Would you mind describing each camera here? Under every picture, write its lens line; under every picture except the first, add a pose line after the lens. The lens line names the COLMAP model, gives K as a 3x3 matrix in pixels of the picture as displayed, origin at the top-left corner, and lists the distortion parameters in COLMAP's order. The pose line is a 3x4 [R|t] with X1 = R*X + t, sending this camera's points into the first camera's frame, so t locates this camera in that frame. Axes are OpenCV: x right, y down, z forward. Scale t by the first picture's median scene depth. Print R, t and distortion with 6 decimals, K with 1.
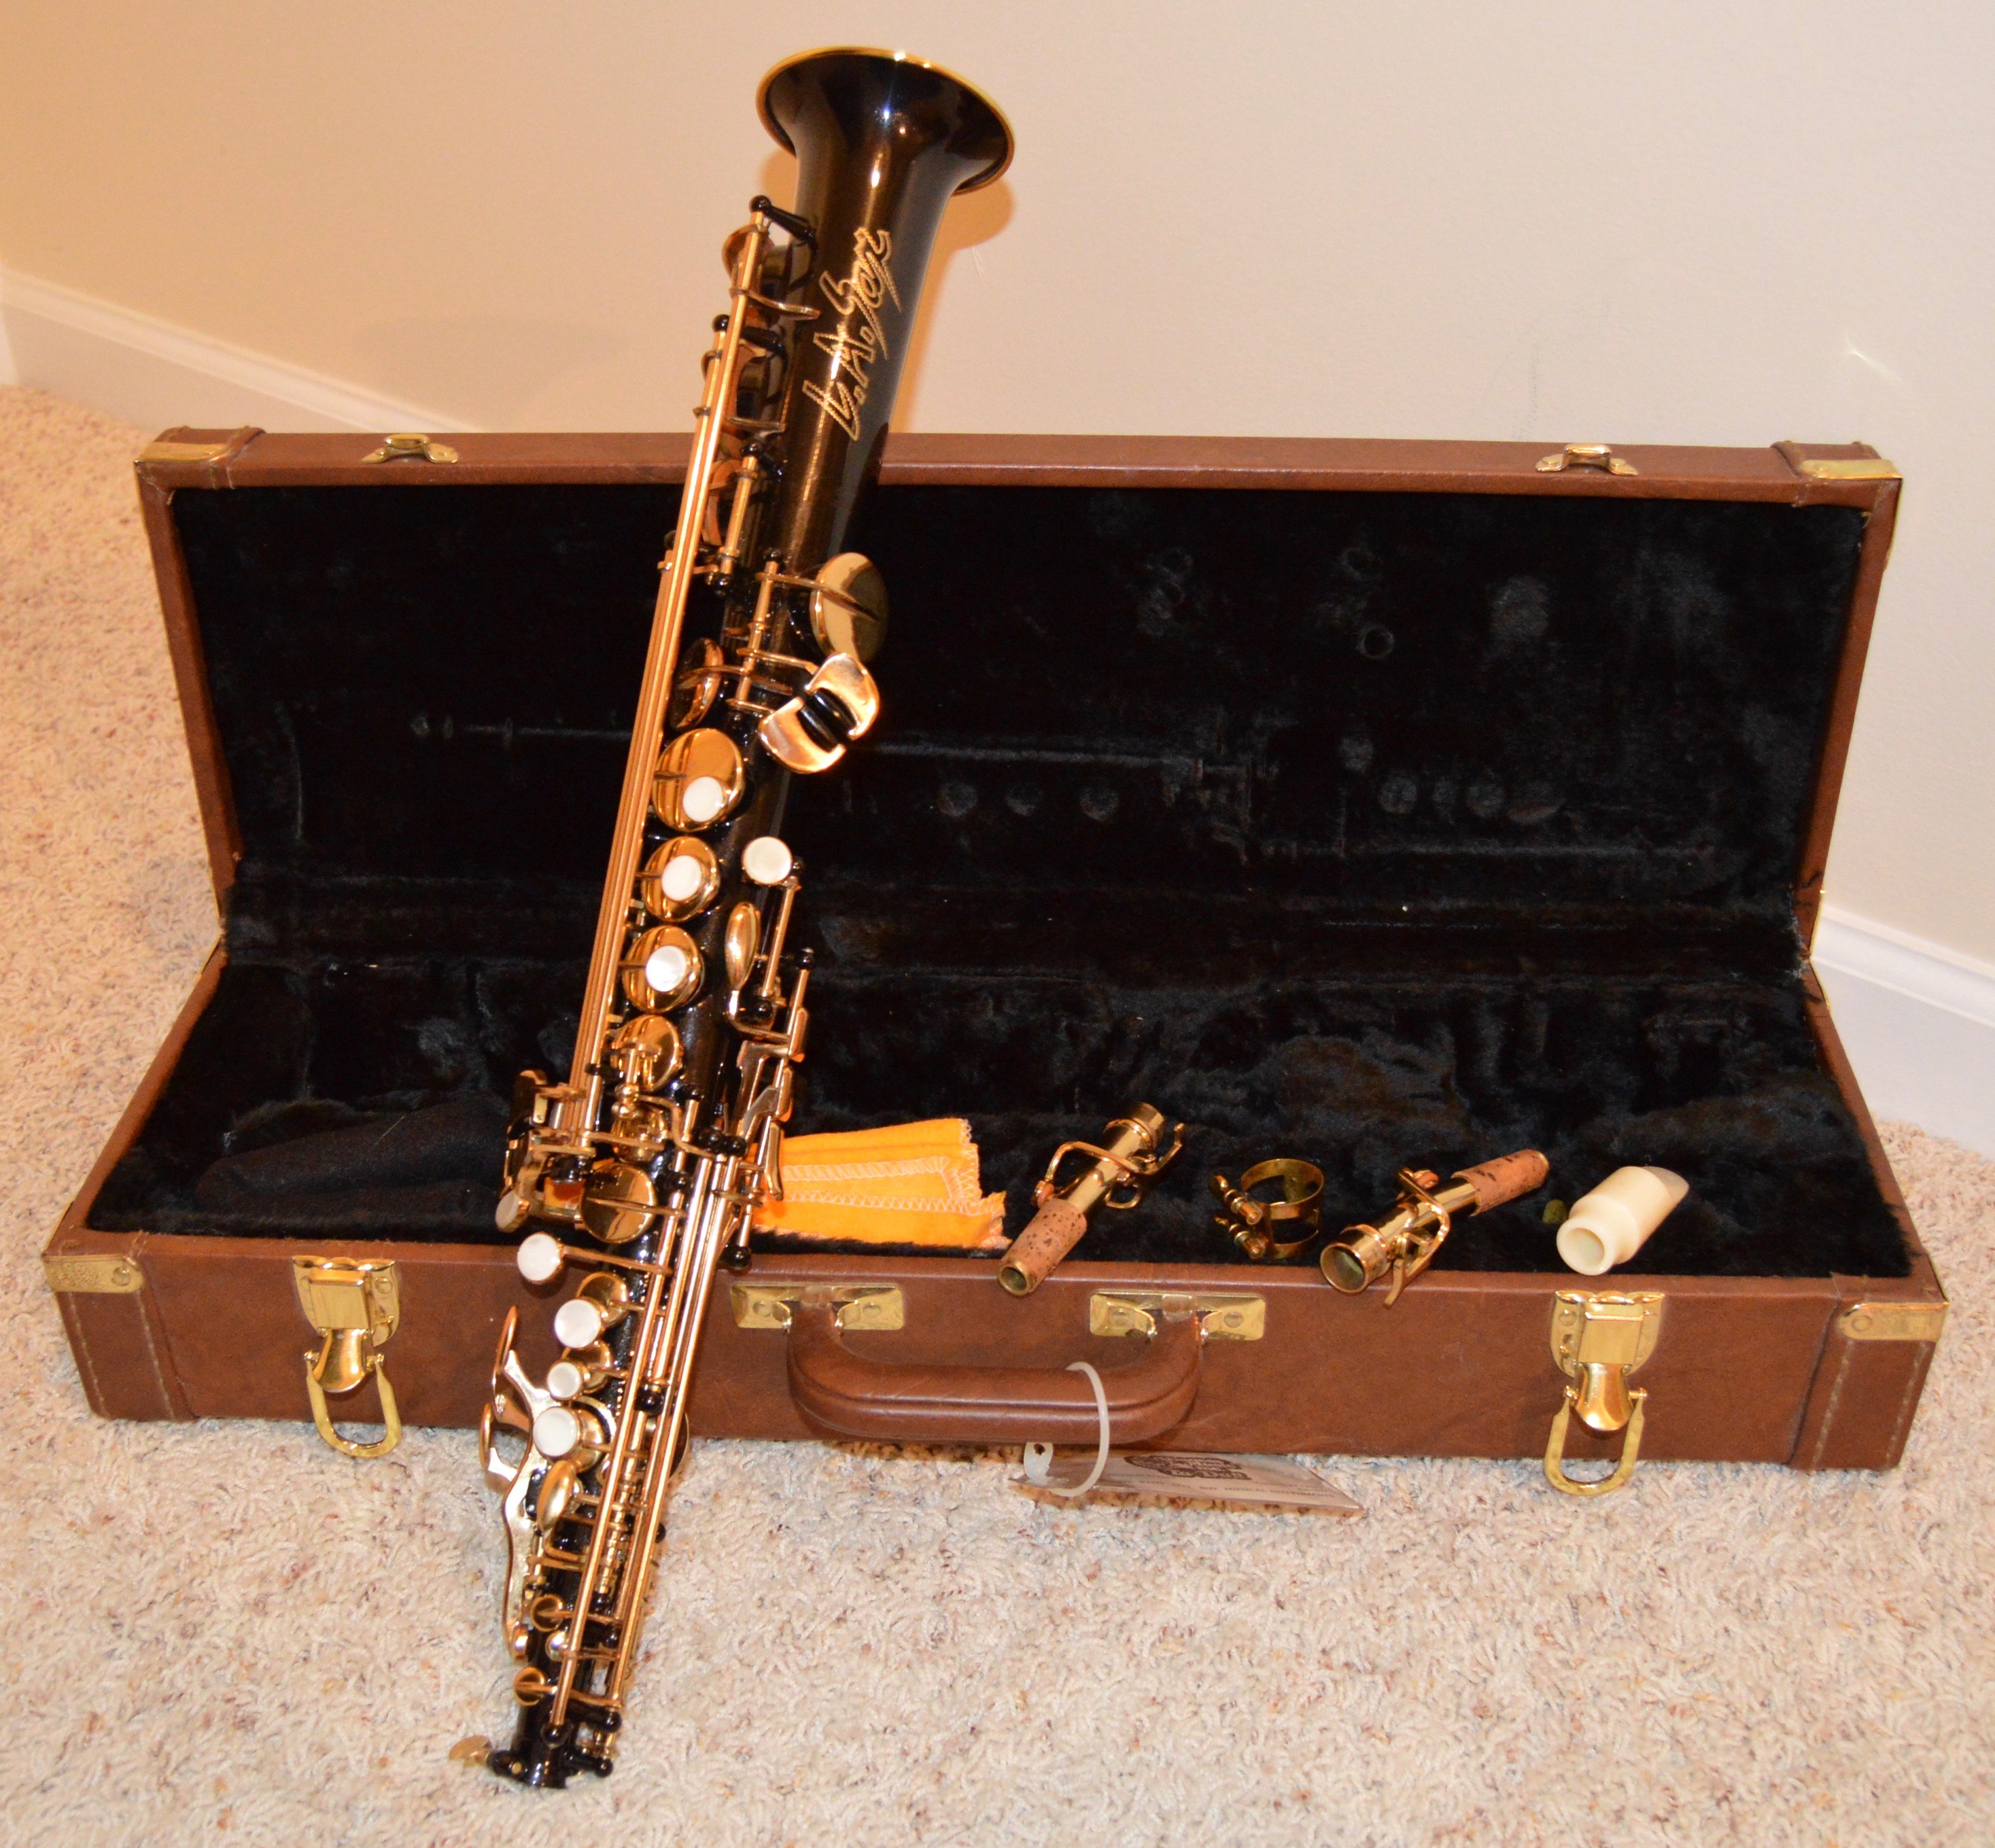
lens RADIAL K [[2357.9, 0, 1031.3], [0, 2357.9, 991.7], [0, 0, 1]] dist [-0.071919, 0.139895]
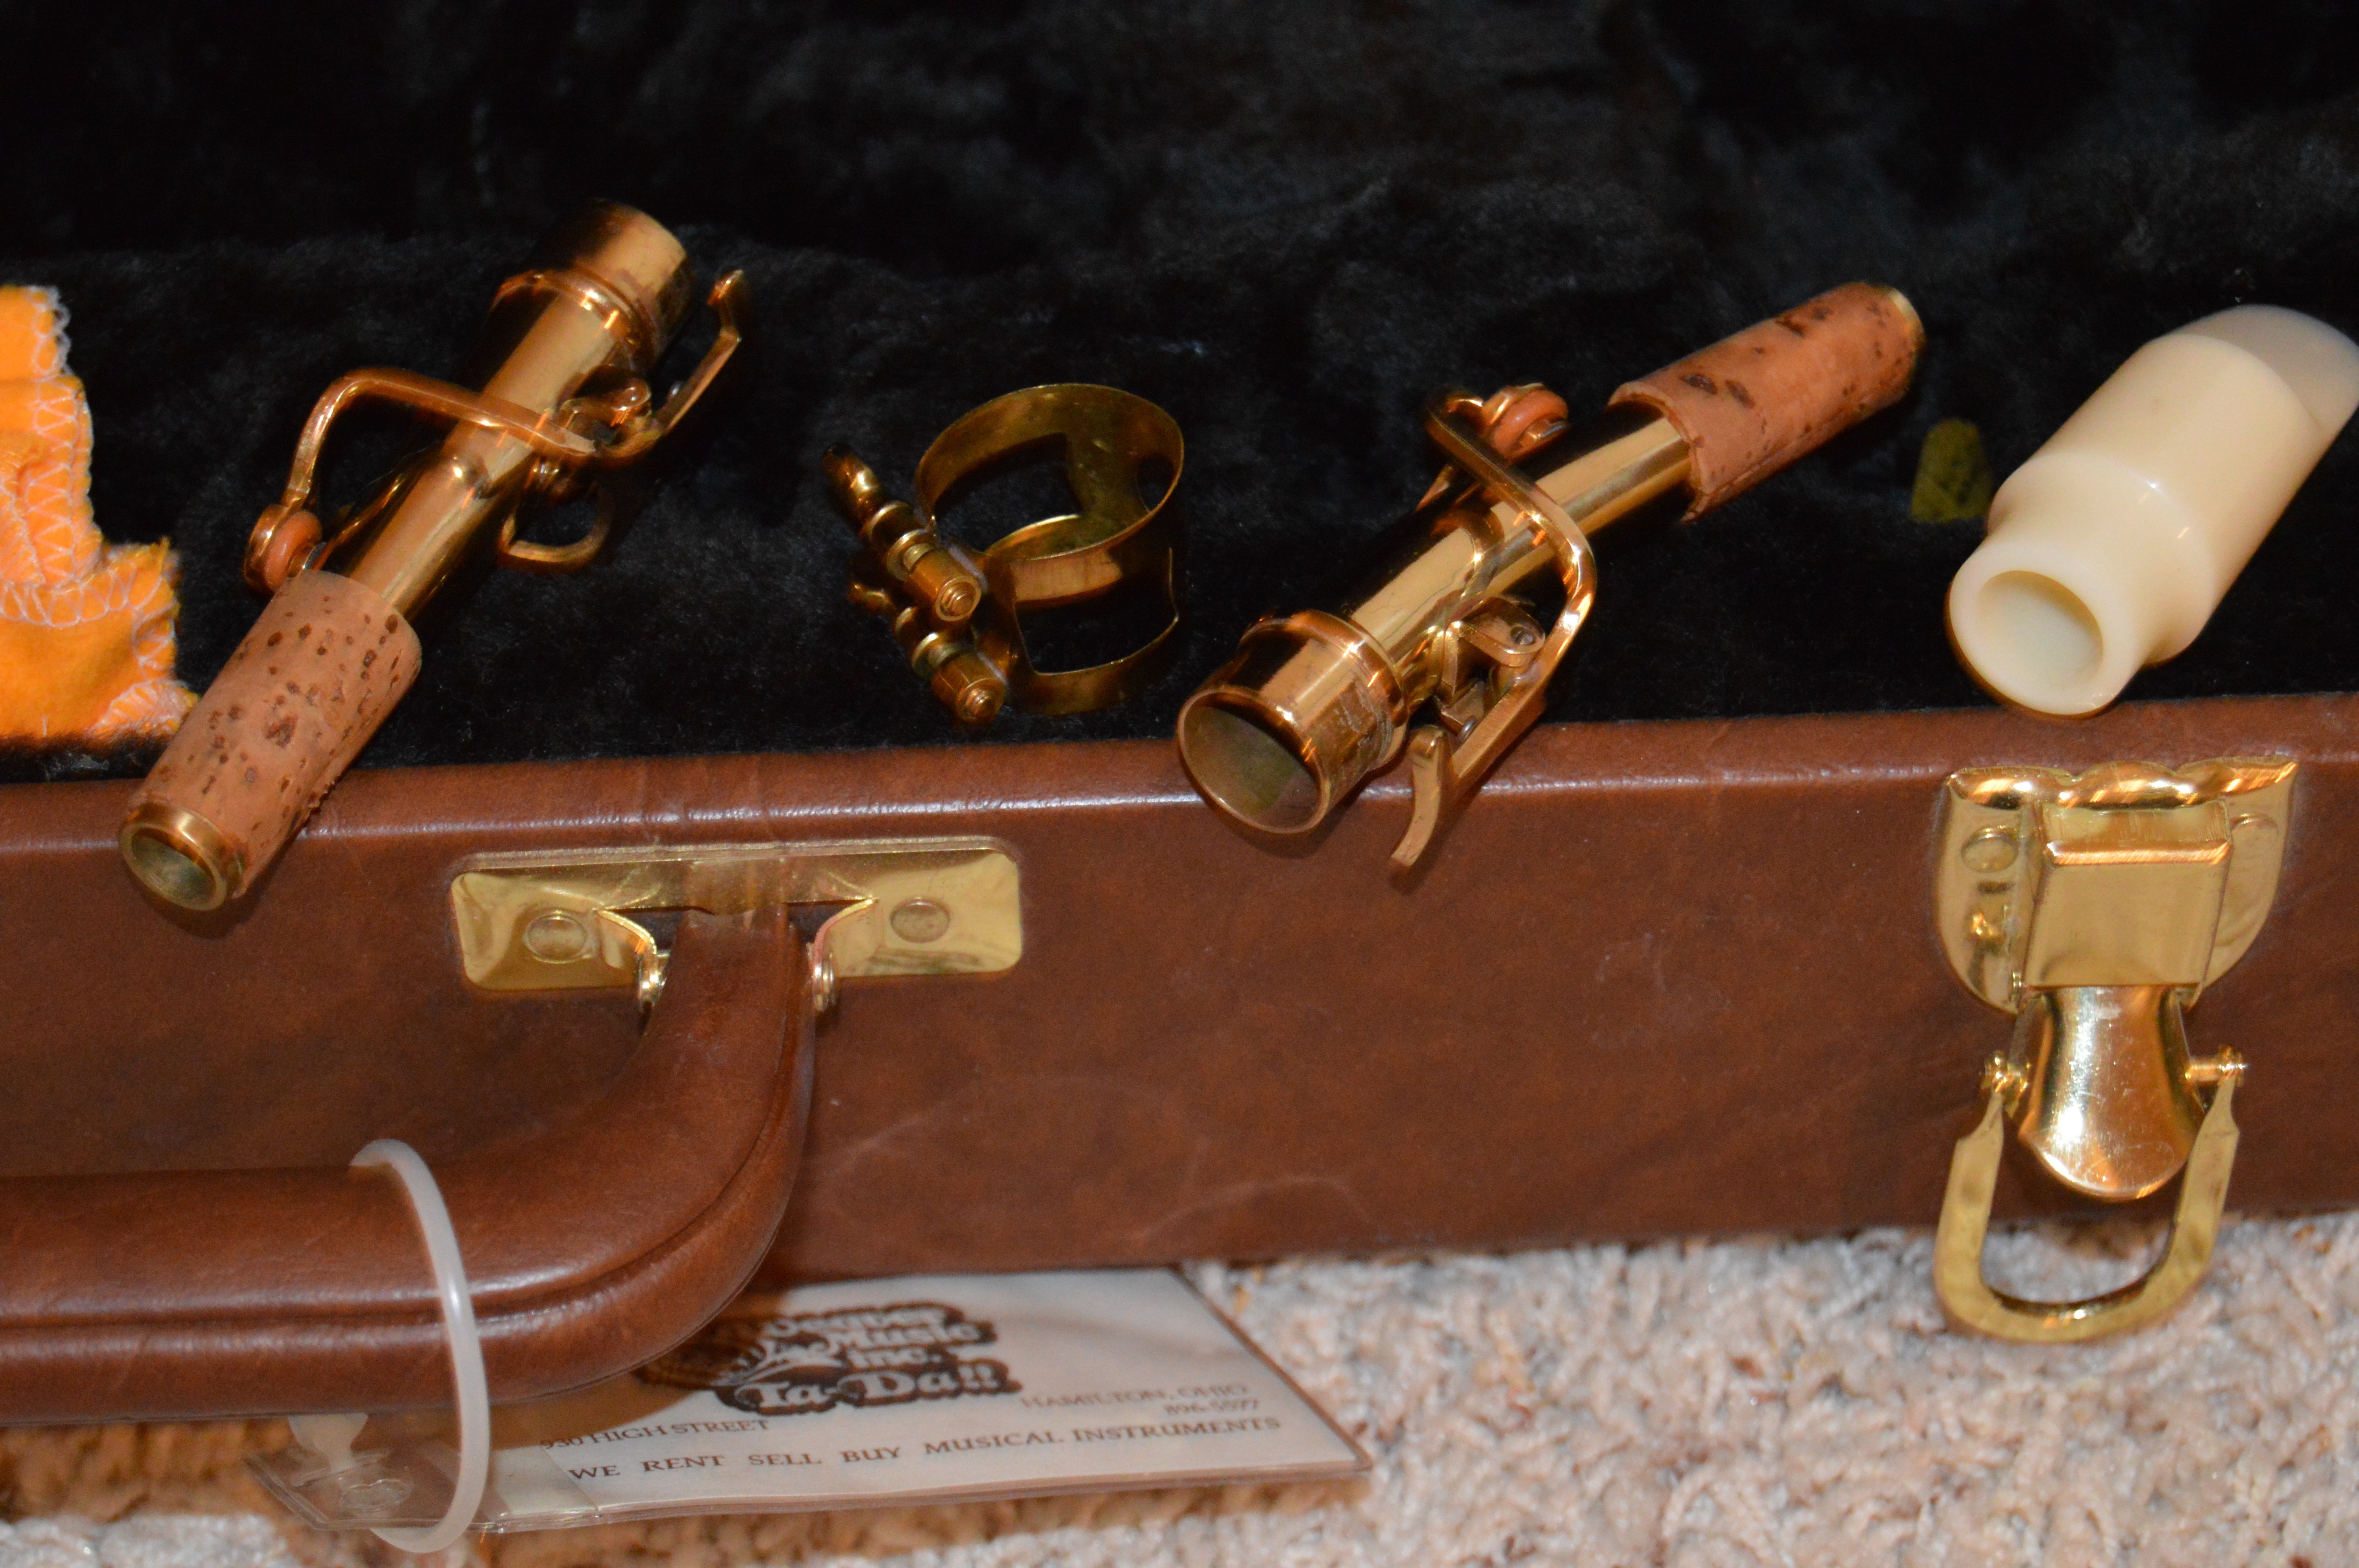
lens RADIAL K [[5141.3, 0, 1179.5], [0, 5141.3, 784.0], [0, 0, 1]] dist [0.018466, -0.034259]
pose [[0.996677, -0.070395, 0.040973, 0.094458], [0.058478, 0.968602, 0.241640, -0.040219], [-0.056697, -0.238441, 0.969501, 0.348770]]
